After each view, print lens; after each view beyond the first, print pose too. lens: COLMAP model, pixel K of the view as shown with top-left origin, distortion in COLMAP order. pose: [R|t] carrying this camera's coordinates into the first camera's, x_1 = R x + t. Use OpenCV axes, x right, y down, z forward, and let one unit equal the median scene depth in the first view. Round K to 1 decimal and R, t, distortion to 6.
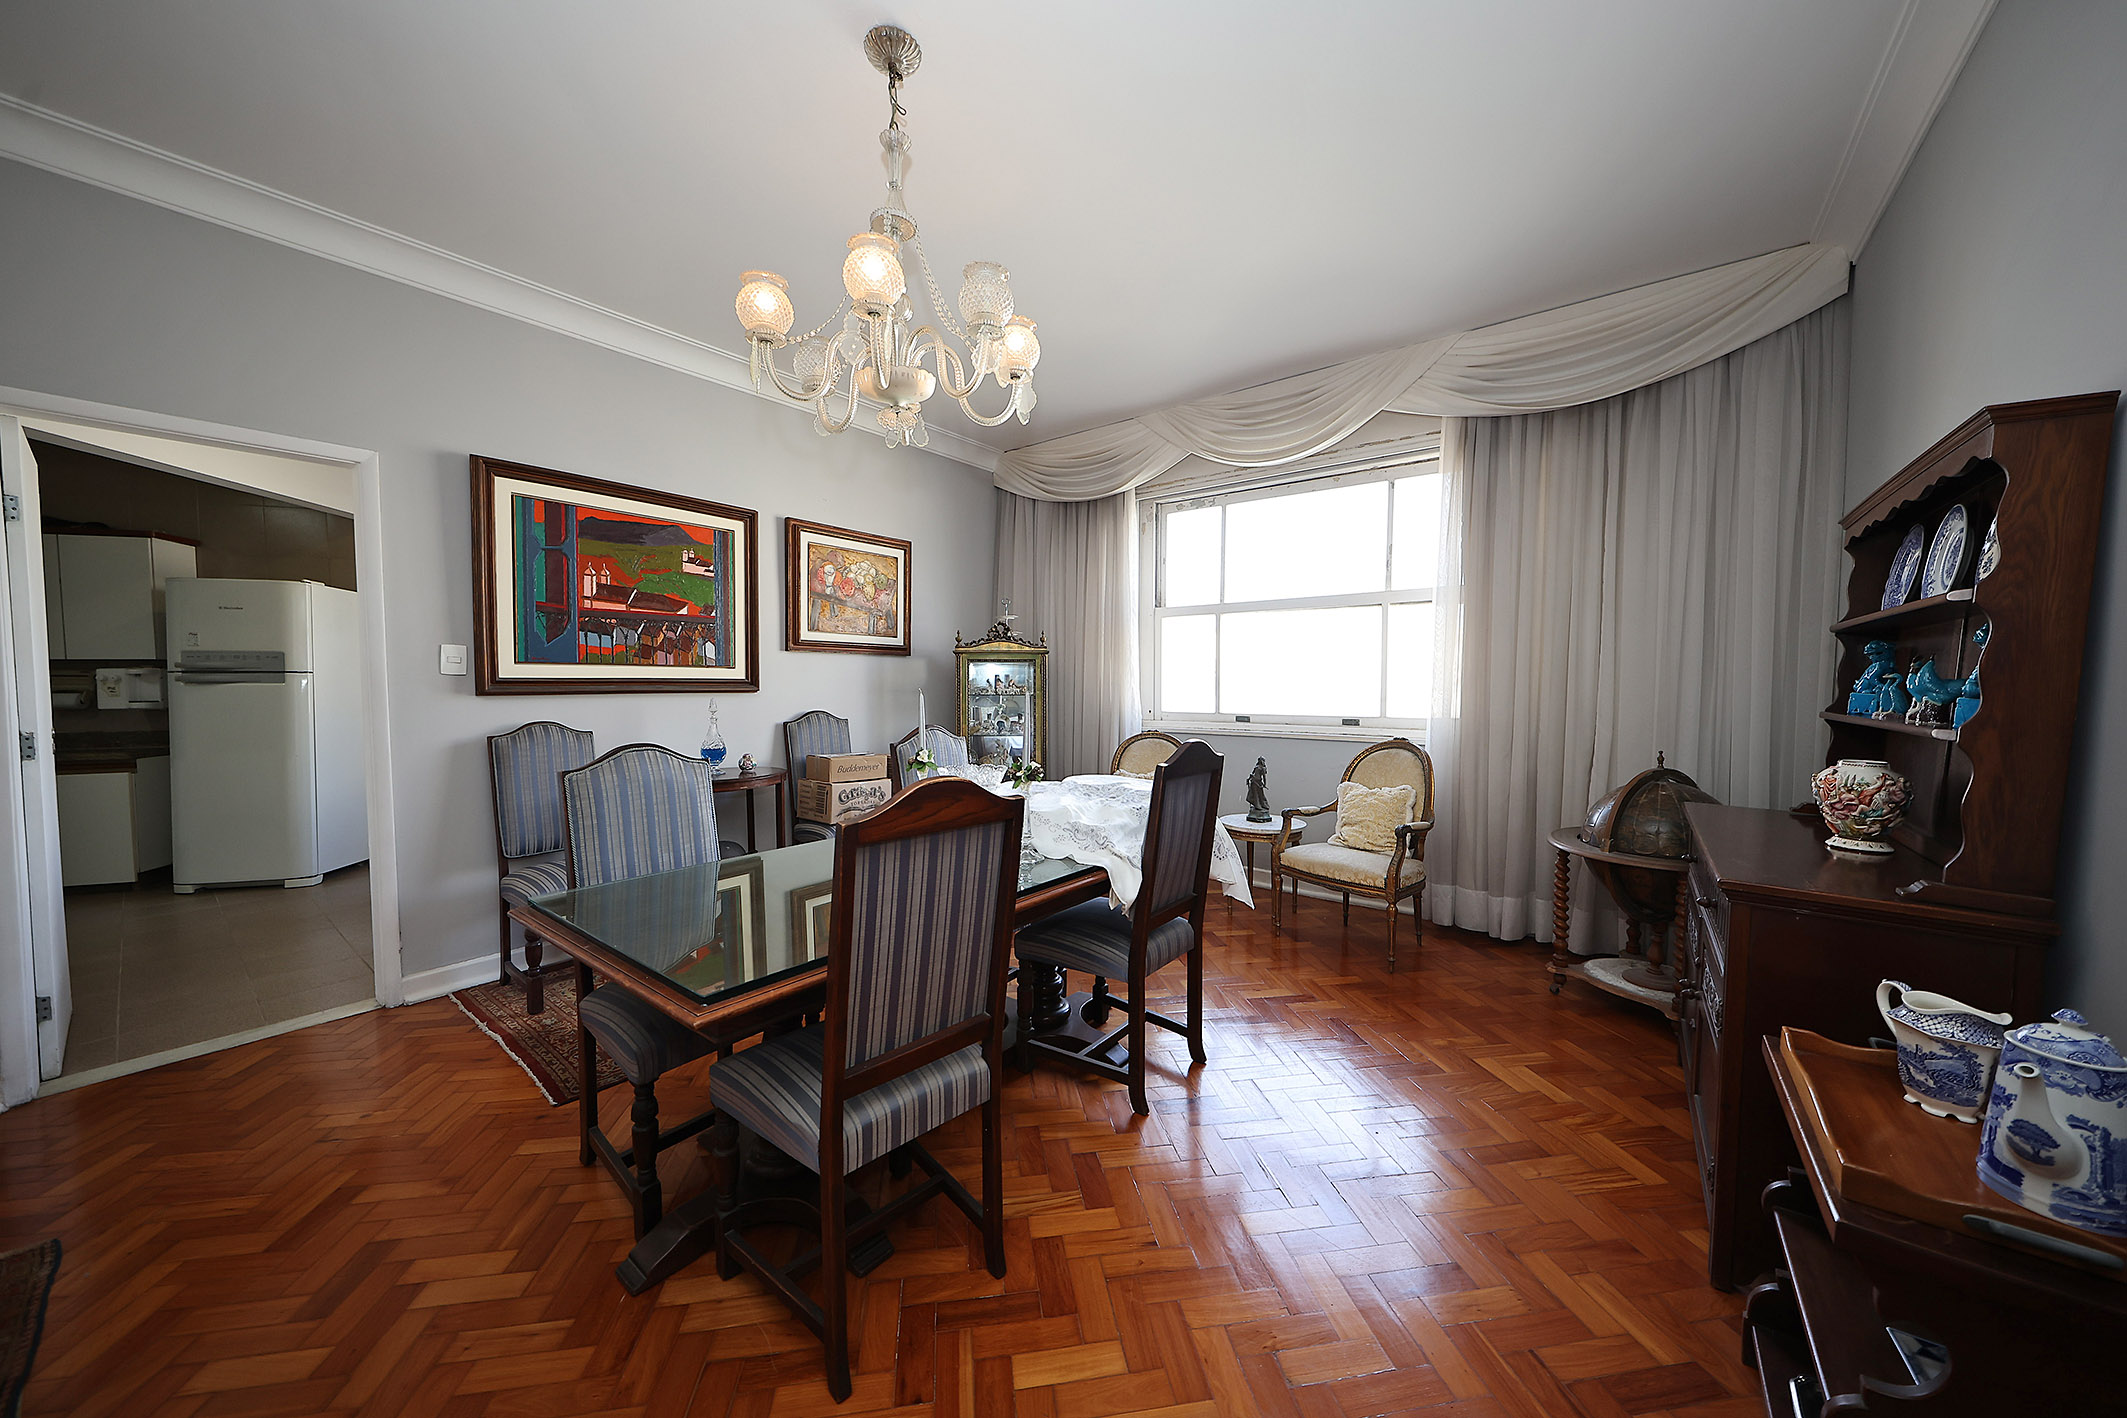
lens RADIAL K [[739.5, 0, 1067.1], [0, 739.5, 714.4], [0, 0, 1]] dist [0.001166, 0.000143]
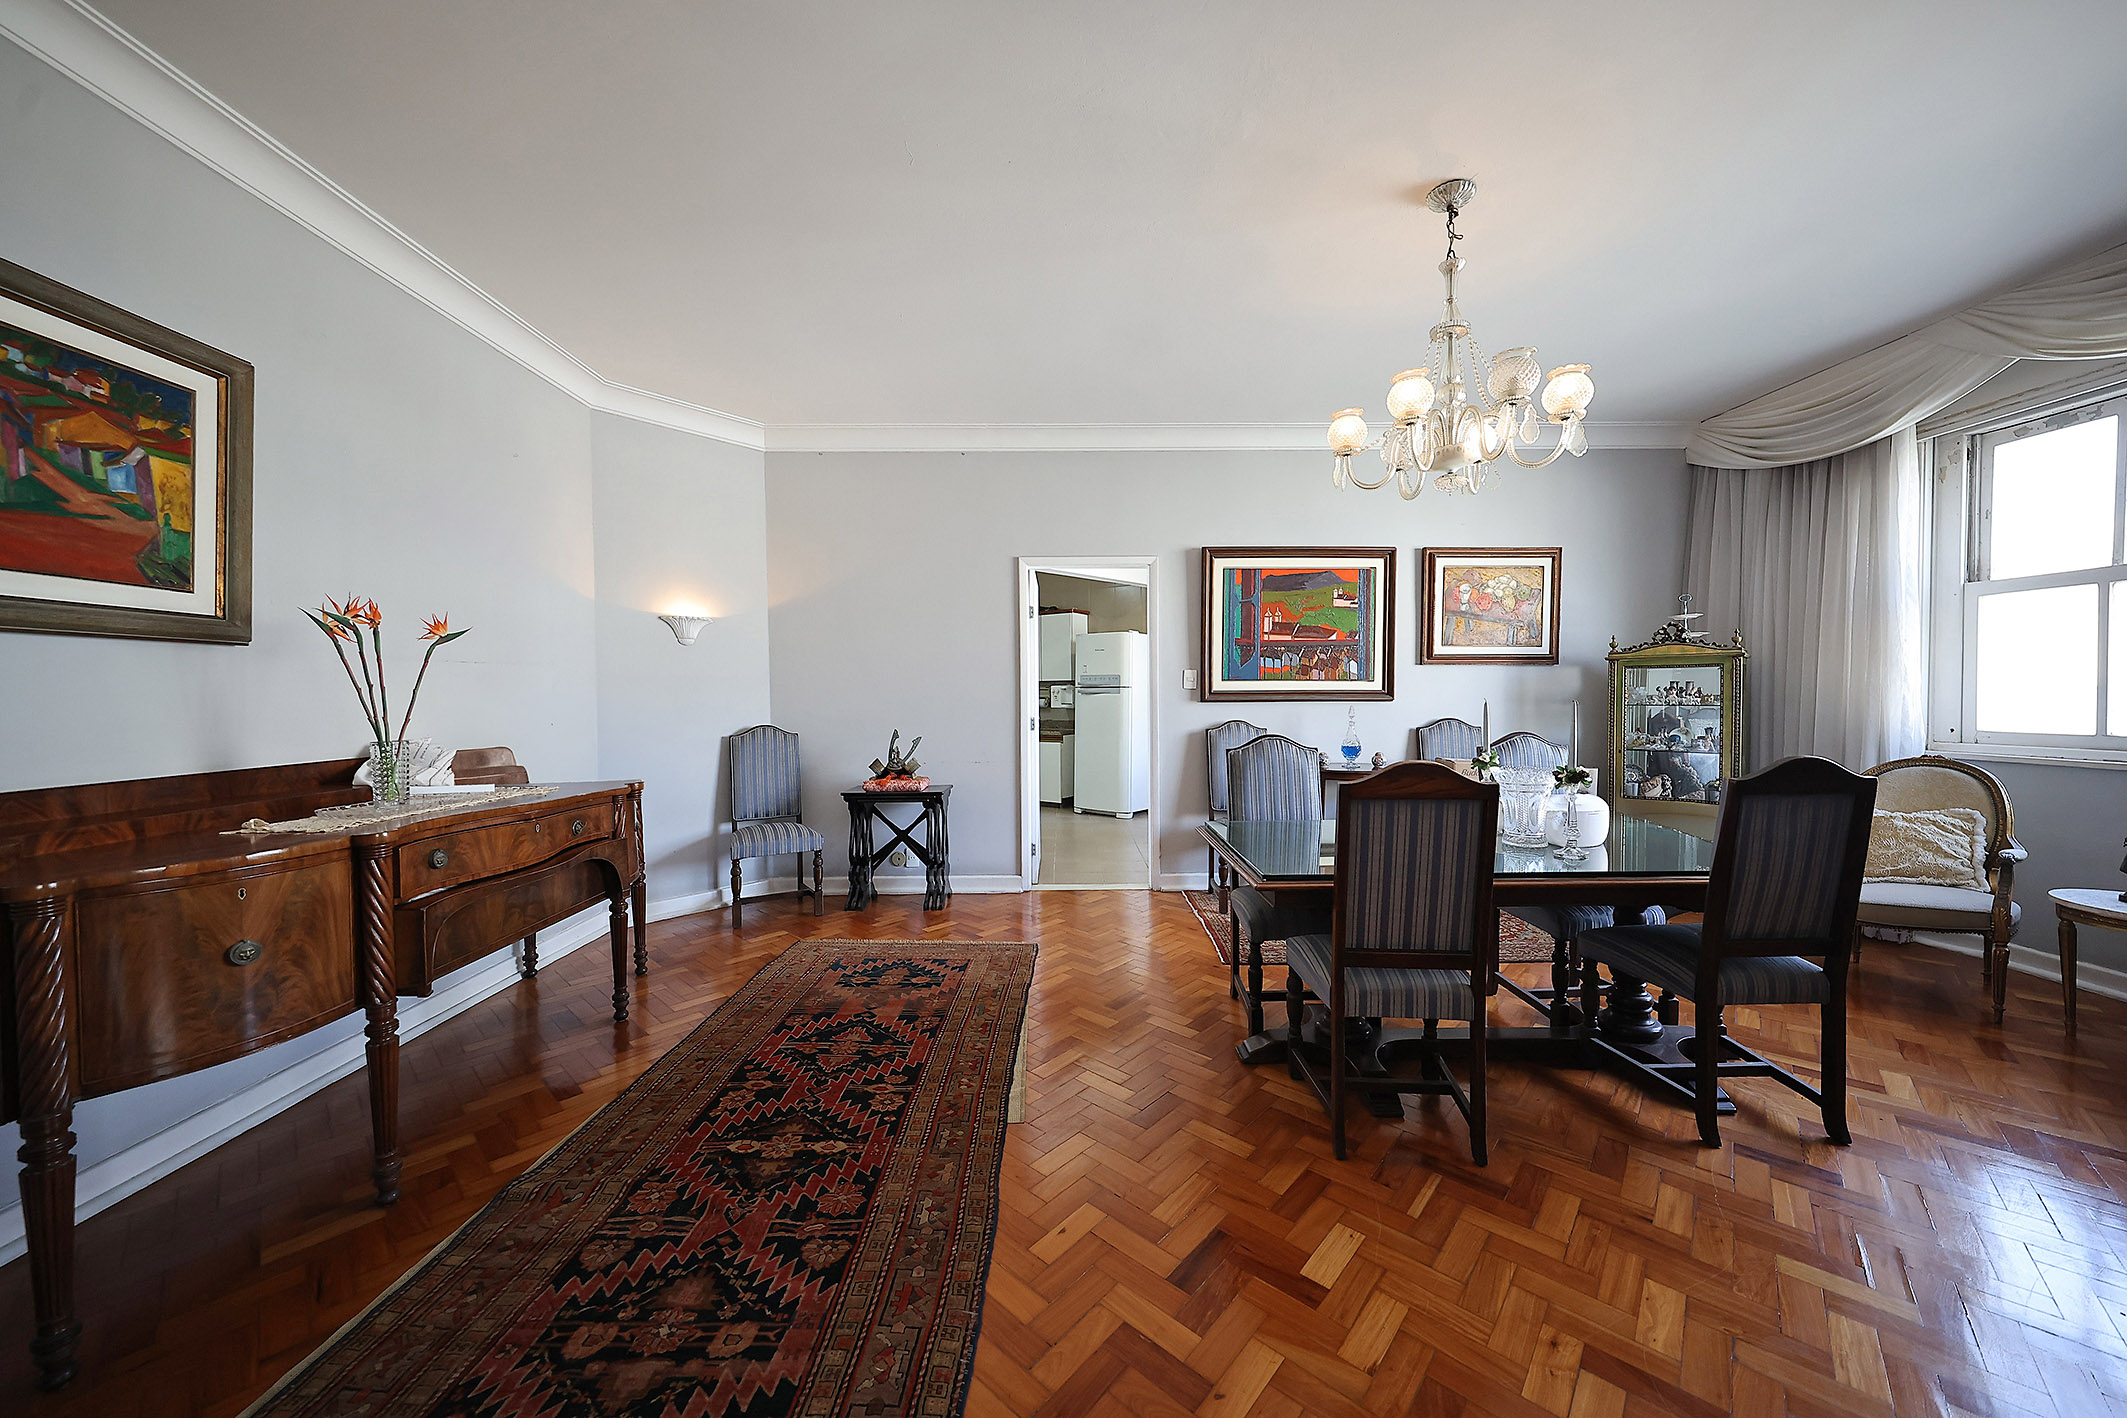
lens RADIAL K [[739.5, 0, 1067.1], [0, 739.5, 714.4], [0, 0, 1]] dist [0.001166, 0.000143]
pose [[0.627245, 0.017490, -0.778626, 0.181893], [-0.027467, 0.999623, 0.000326, 0.005435], [0.778338, 0.021182, 0.627488, -0.147346]]
